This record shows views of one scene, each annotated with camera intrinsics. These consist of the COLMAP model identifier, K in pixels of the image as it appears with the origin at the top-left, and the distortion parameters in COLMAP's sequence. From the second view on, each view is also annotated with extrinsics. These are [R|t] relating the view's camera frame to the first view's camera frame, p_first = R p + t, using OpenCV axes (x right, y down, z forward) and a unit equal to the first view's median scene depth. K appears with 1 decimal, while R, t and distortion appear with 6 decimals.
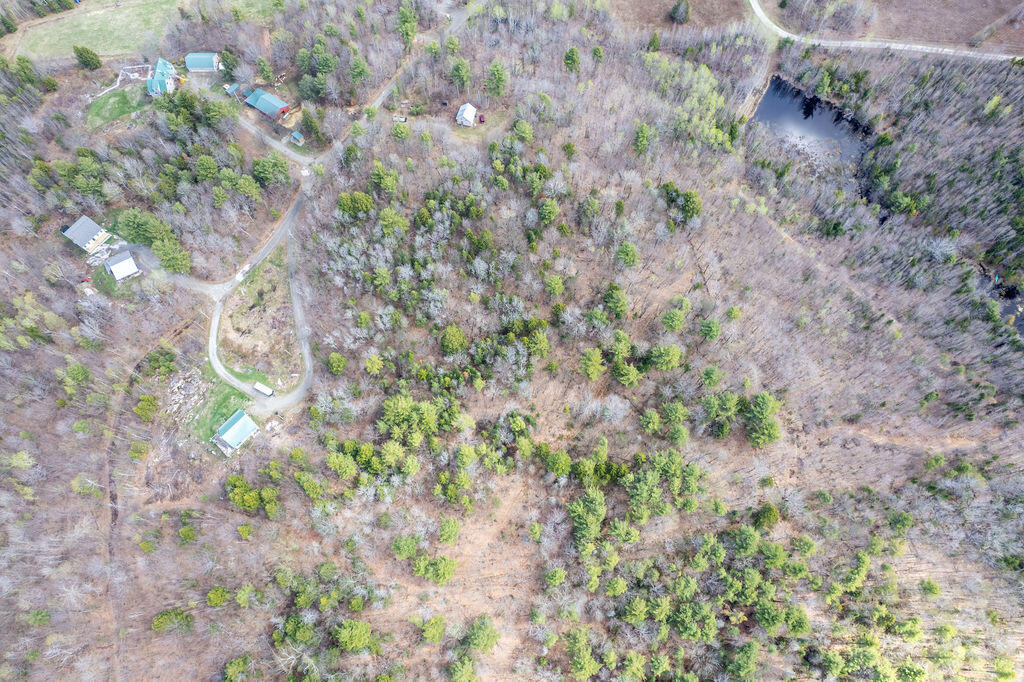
lens RADIAL K [[656.8, 0, 516.2], [0, 656.8, 342.6], [0, 0, 1]] dist [-0.085893, 0.080017]
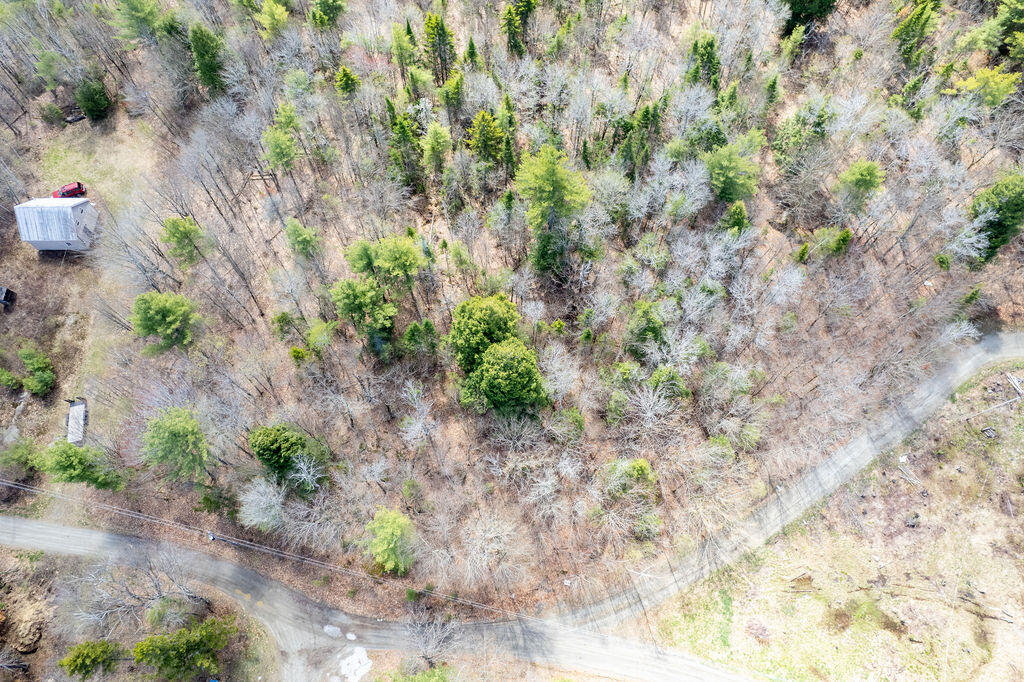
lens RADIAL K [[656.8, 0, 516.2], [0, 656.8, 342.6], [0, 0, 1]] dist [-0.085893, 0.080017]
pose [[-0.295151, -0.875757, 0.382016, -0.358085], [0.883052, -0.097360, 0.459065, -0.338003], [-0.364836, 0.472833, 0.802074, 0.773060]]
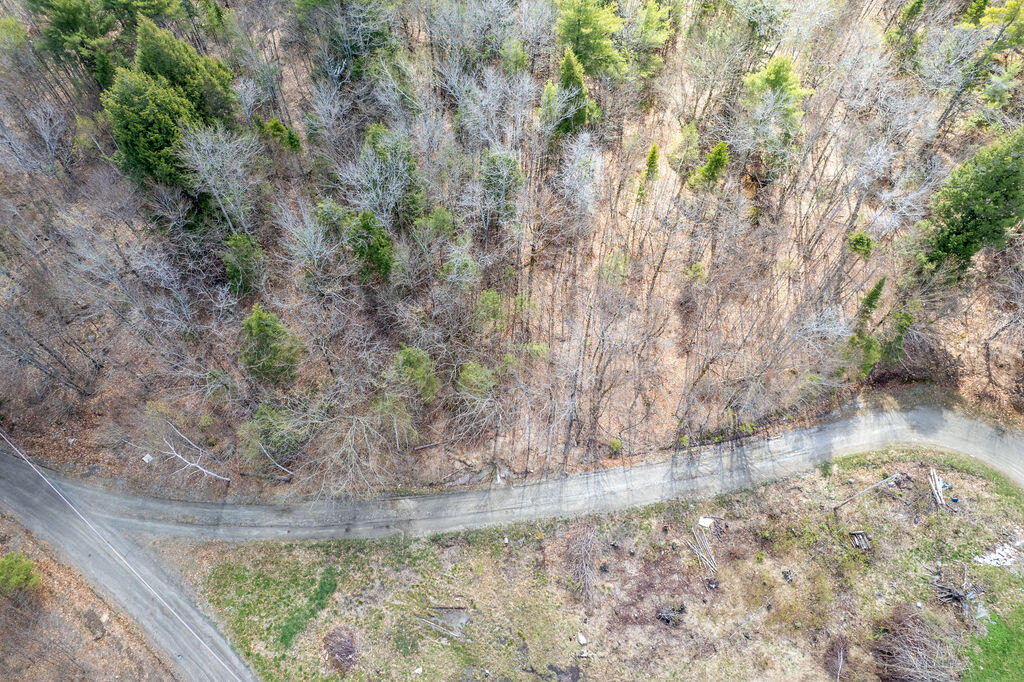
lens RADIAL K [[656.8, 0, 516.2], [0, 656.8, 342.6], [0, 0, 1]] dist [-0.085893, 0.080017]
pose [[0.129467, -0.843510, 0.521277, -0.410899], [0.916667, 0.302267, 0.261449, -0.143727], [-0.378100, 0.443989, 0.812351, 0.822220]]
